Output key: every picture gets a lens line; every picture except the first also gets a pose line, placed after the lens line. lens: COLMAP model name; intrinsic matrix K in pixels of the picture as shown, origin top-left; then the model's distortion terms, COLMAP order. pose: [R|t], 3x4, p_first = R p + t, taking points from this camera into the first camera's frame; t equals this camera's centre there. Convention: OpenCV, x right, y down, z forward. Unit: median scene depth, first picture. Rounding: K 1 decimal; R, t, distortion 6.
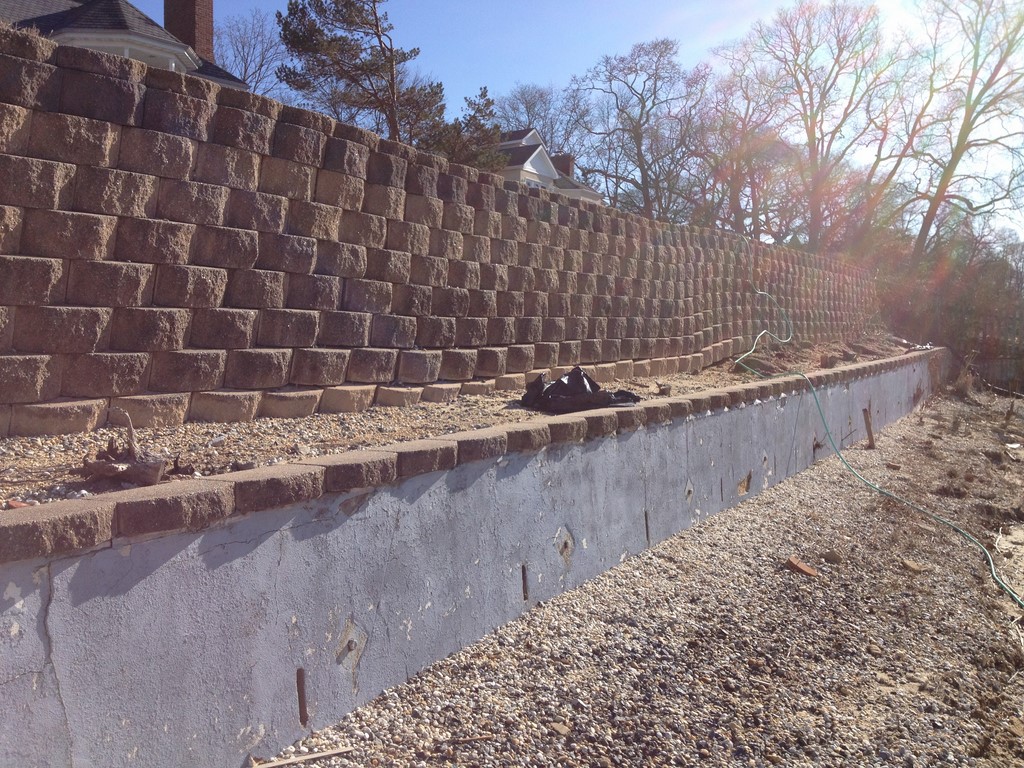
lens RADIAL K [[957.0, 0, 493.5], [0, 957.0, 435.3], [0, 0, 1]] dist [0.061674, -0.134077]
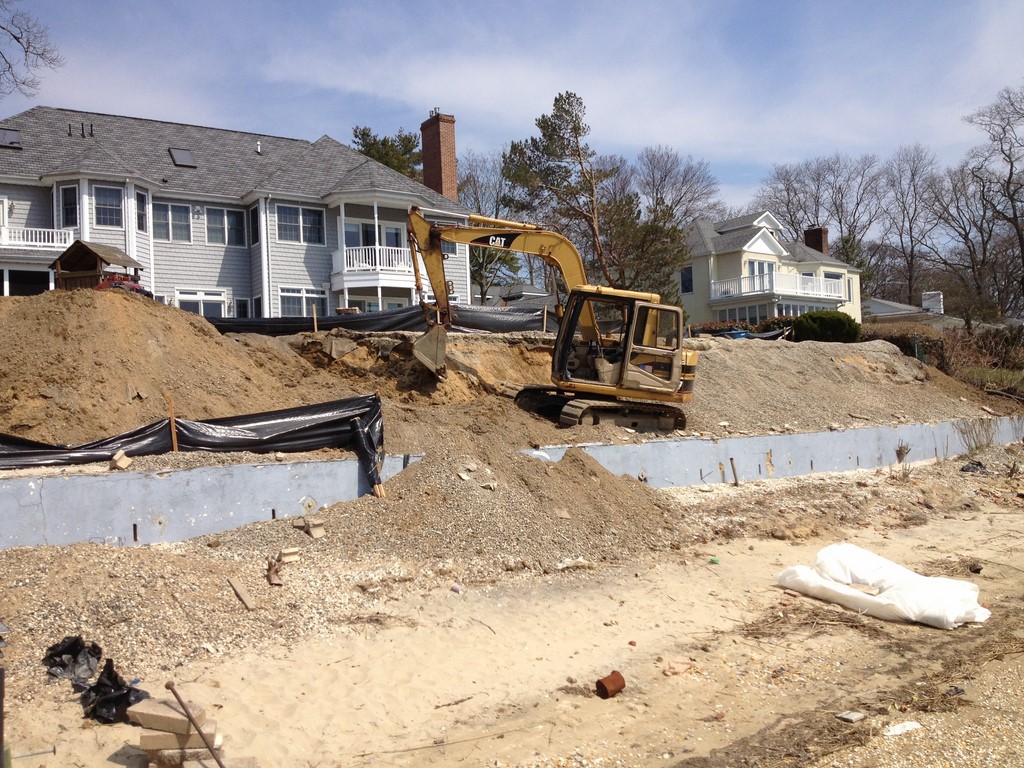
lens RADIAL K [[951.4, 0, 506.8], [0, 951.4, 394.0], [0, 0, 1]] dist [0.194335, -0.450160]
pose [[0.936875, -0.012181, -0.349453, 0.110455], [-0.024620, 0.994615, -0.100675, 0.005814], [0.348797, 0.102924, 0.931529, -0.084851]]
